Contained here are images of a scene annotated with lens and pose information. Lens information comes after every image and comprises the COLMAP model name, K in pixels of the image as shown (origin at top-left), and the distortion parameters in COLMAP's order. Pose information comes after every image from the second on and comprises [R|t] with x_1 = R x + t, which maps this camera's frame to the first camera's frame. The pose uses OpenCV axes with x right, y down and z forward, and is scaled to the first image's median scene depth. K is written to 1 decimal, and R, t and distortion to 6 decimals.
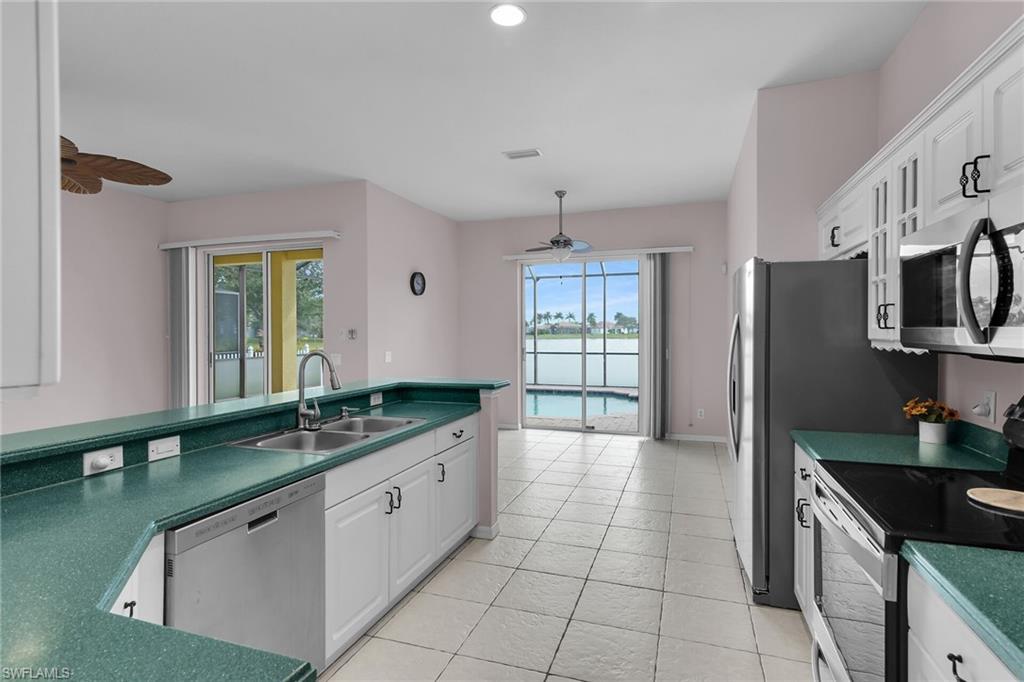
lens RADIAL K [[532.2, 0, 510.0], [0, 532.2, 337.5], [0, 0, 1]] dist [0.000517, 0.000022]
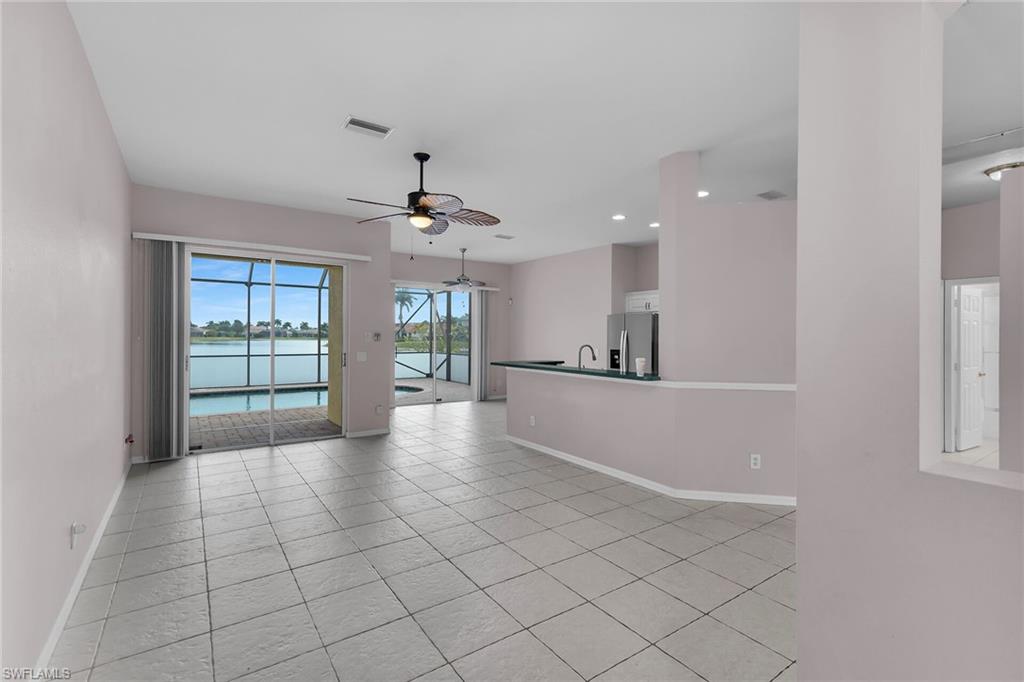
lens RADIAL K [[469.2, 0, 510.4], [0, 469.2, 339.8], [0, 0, 1]] dist [-0.000662, -0.000075]
pose [[0.596526, 0.001018, 0.802593, -0.303157], [0.001383, 0.999996, -0.002296, 0.000750], [-0.802592, 0.002480, 0.596523, 0.016614]]
